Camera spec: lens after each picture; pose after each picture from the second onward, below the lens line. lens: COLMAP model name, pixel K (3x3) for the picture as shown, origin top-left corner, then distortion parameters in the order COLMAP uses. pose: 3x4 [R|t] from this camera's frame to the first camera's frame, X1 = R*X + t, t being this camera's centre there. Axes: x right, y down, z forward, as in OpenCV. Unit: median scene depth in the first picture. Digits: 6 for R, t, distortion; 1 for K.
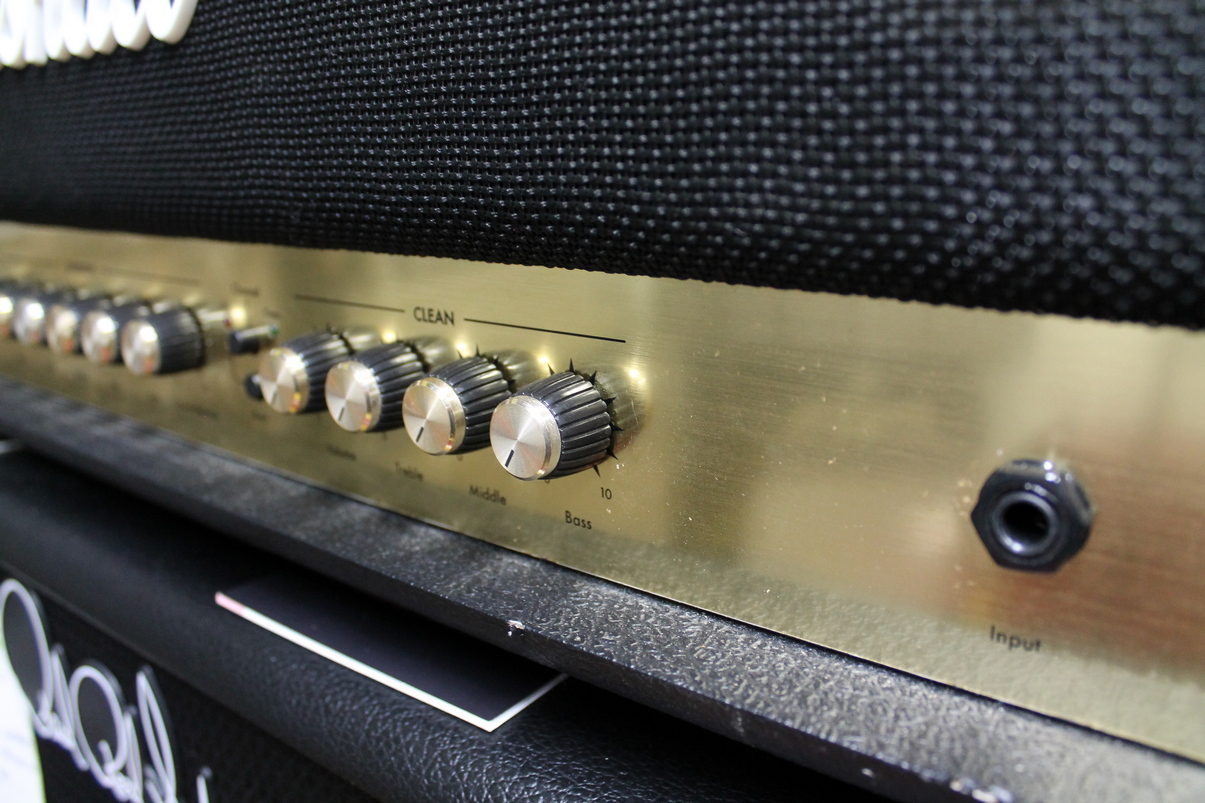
lens RADIAL K [[972.2, 0, 602.5], [0, 972.2, 401.5], [0, 0, 1]] dist [-0.123224, 0.123221]
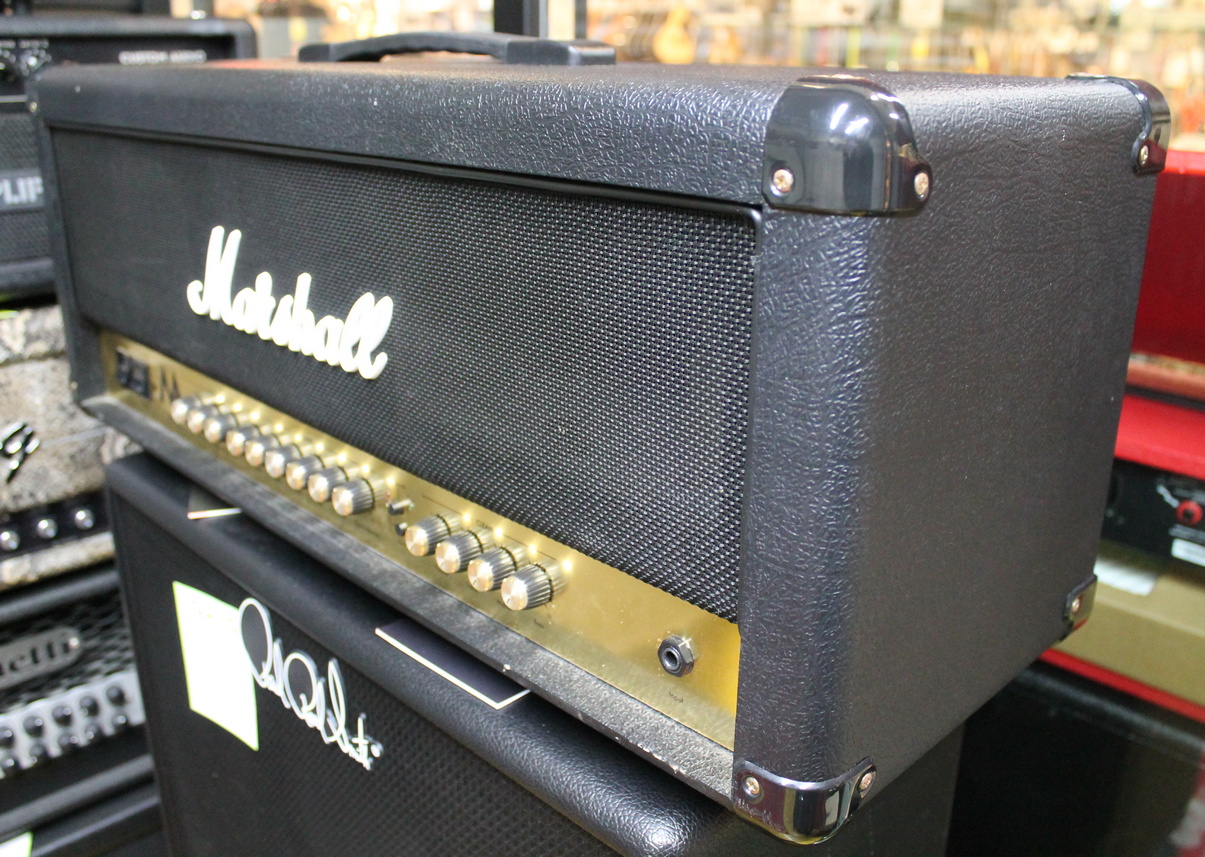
lens RADIAL K [[1066.2, 0, 602.5], [0, 1066.2, 428.5], [0, 0, 1]] dist [-0.067400, 0.002448]
pose [[0.990929, 0.071314, -0.113900, 0.327653], [-0.063509, 0.995471, 0.070743, -0.456868], [0.118429, -0.062868, 0.990970, -1.270323]]
